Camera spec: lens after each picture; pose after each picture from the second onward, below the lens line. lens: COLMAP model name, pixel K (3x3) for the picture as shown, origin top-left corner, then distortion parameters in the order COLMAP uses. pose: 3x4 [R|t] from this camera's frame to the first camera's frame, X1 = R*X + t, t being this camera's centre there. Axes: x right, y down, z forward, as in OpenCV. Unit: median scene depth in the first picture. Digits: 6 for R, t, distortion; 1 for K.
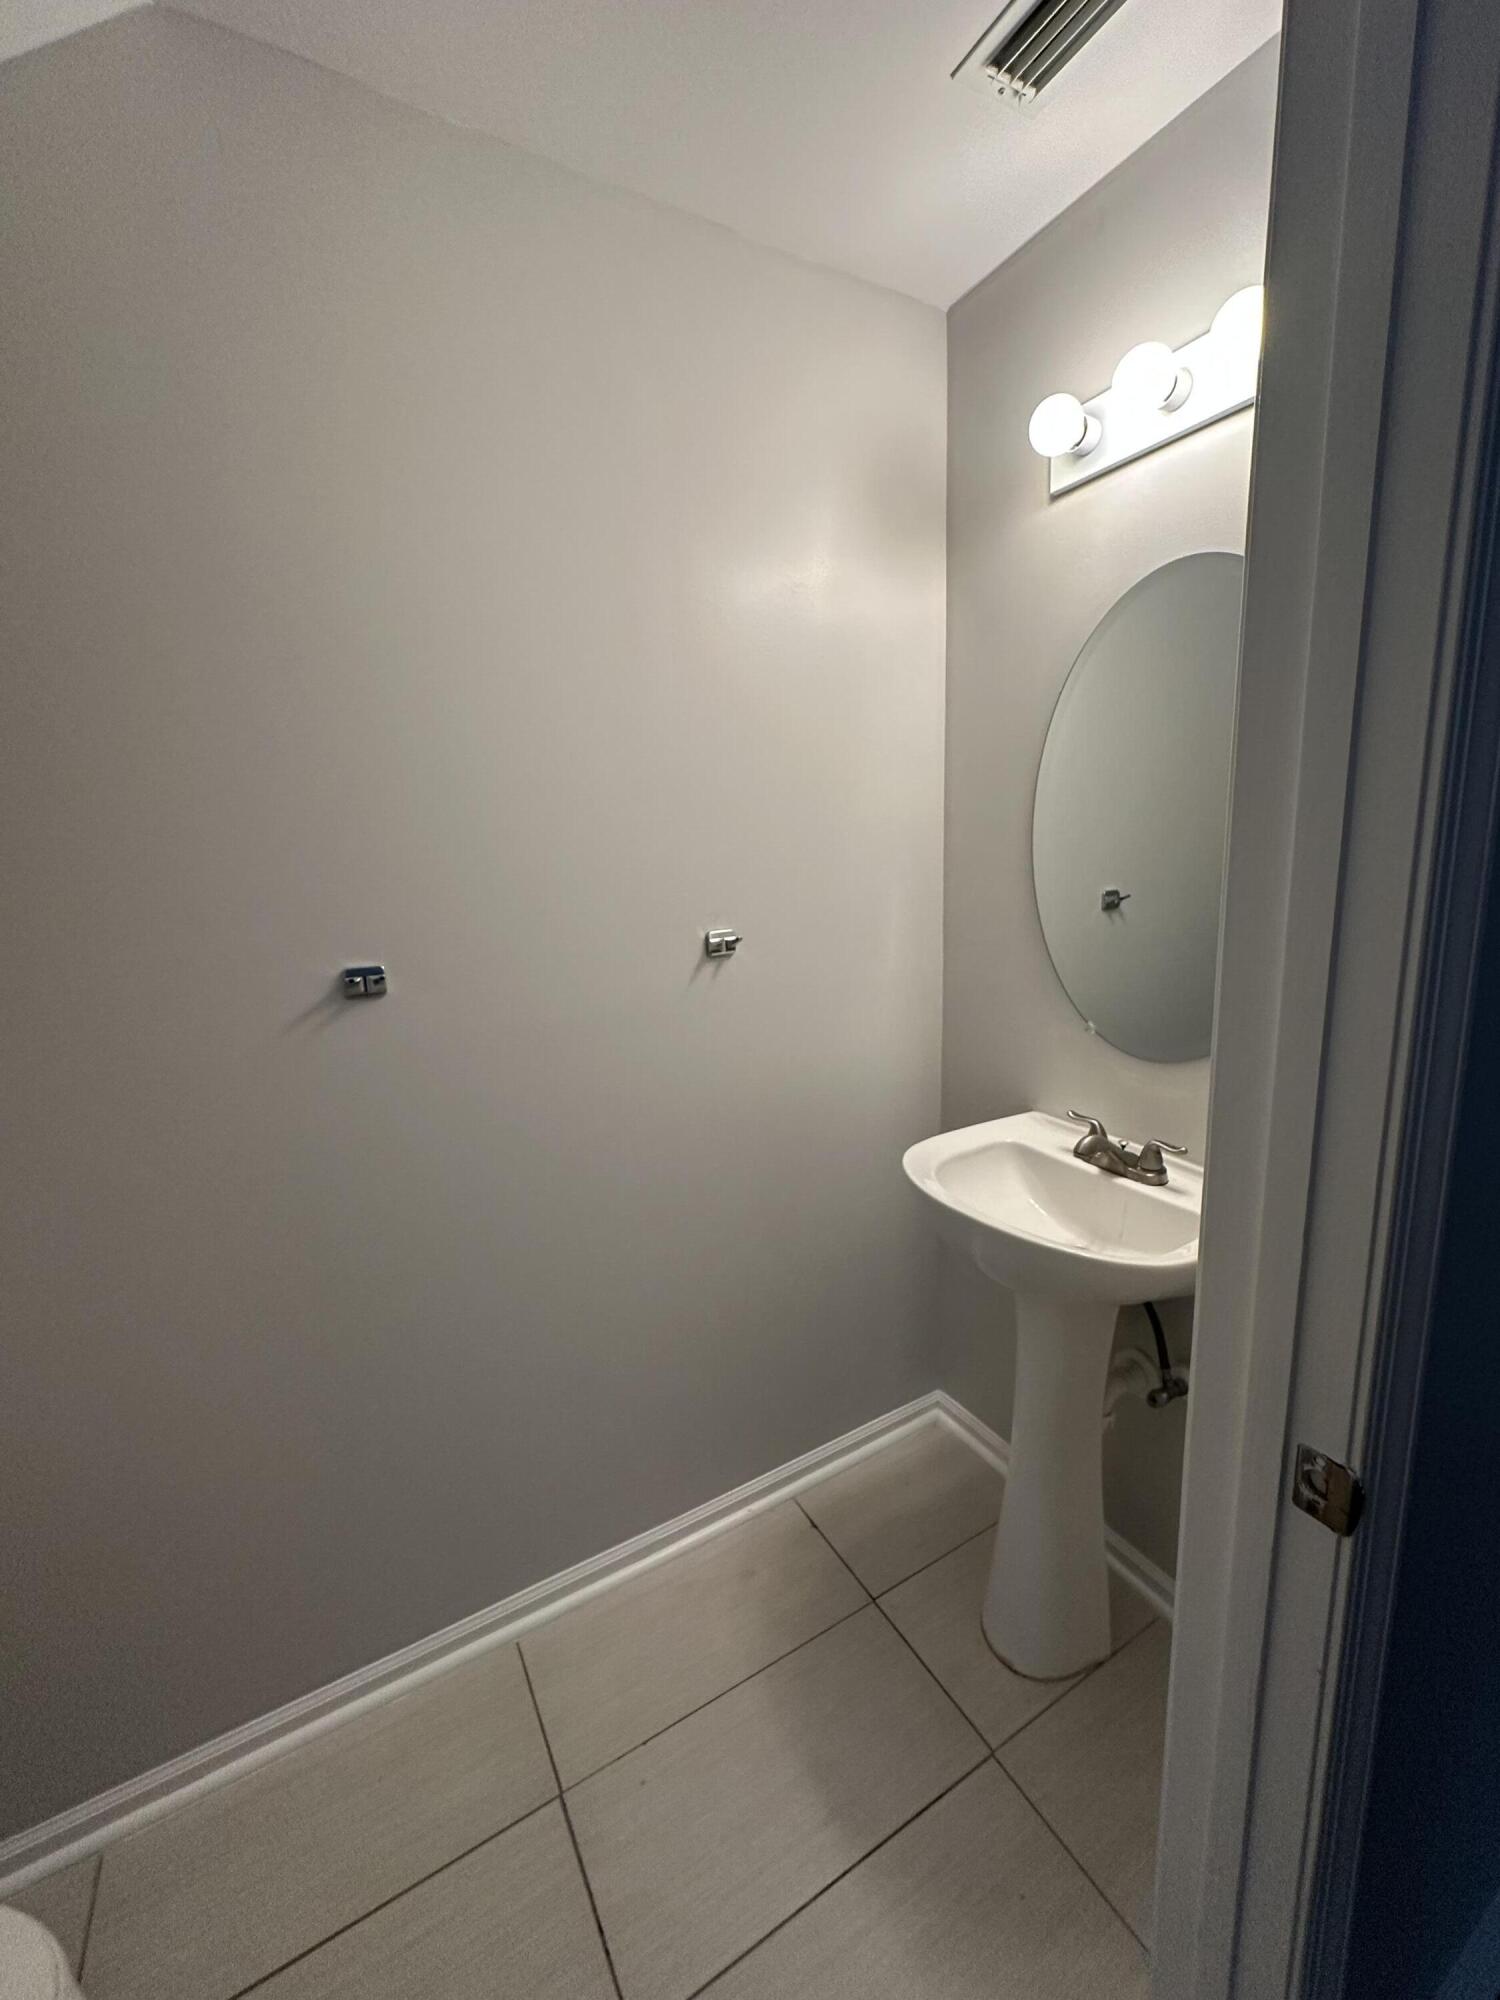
lens RADIAL K [[802.6, 0, 750.5], [0, 802.6, 991.5], [0, 0, 1]] dist [-0.001612, -0.000016]
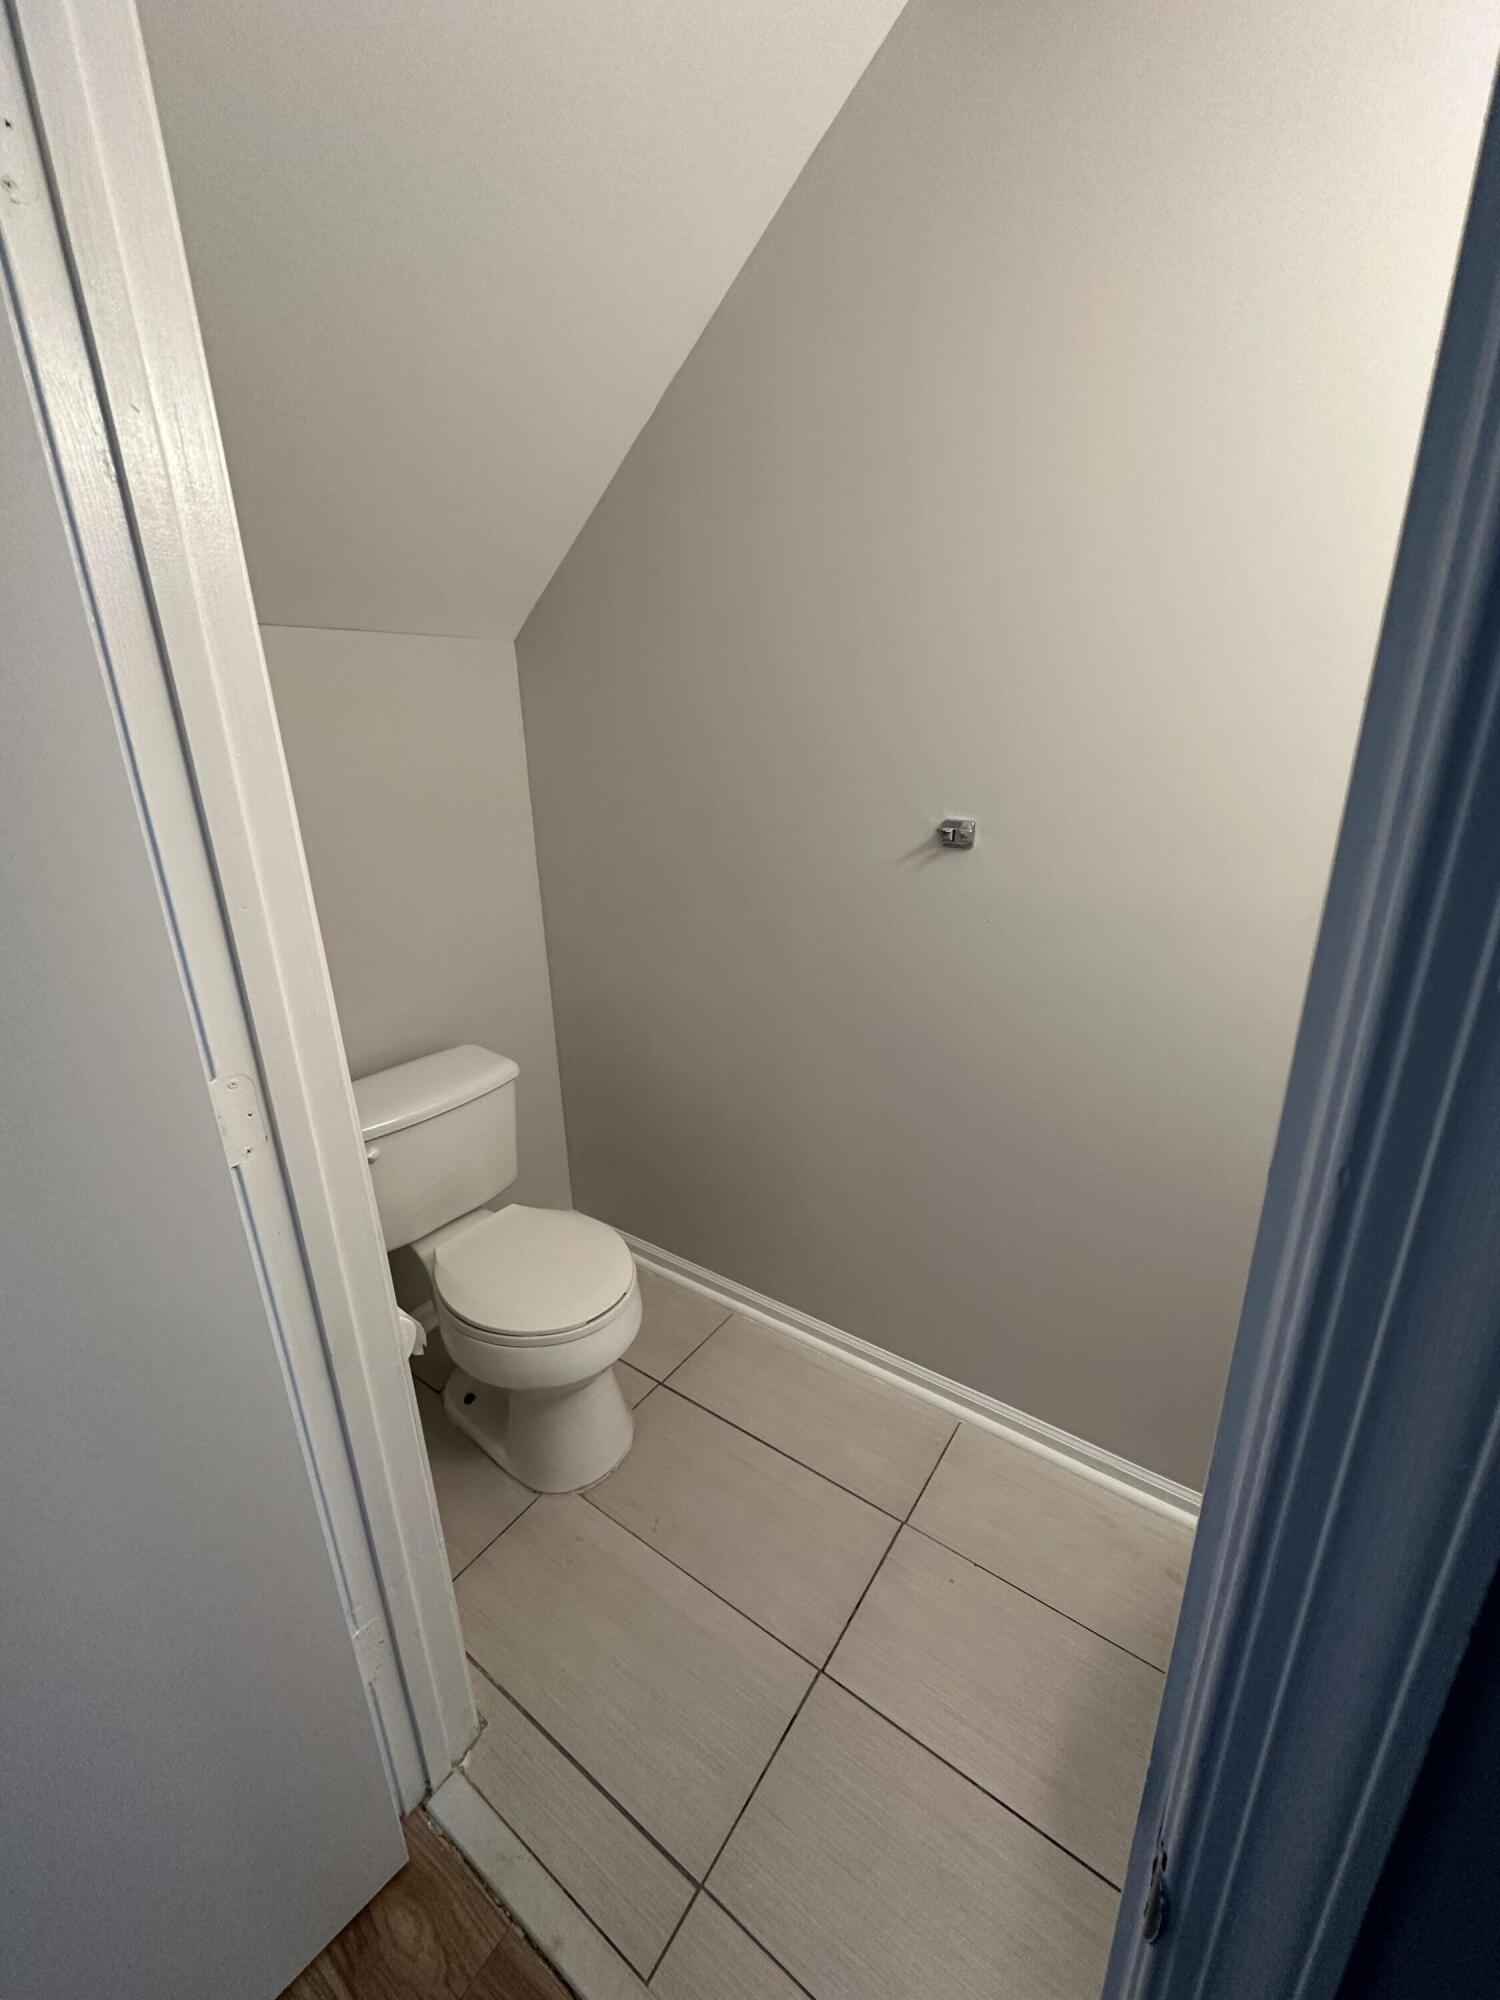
lens RADIAL K [[802.6, 0, 749.6], [0, 802.6, 1001.5], [0, 0, 1]] dist [-0.001612, -0.000016]
pose [[0.414233, 0.321917, -0.851340, 0.452141], [-0.153086, 0.946680, 0.283482, -0.065013], [0.897205, 0.012901, 0.441427, 0.235864]]
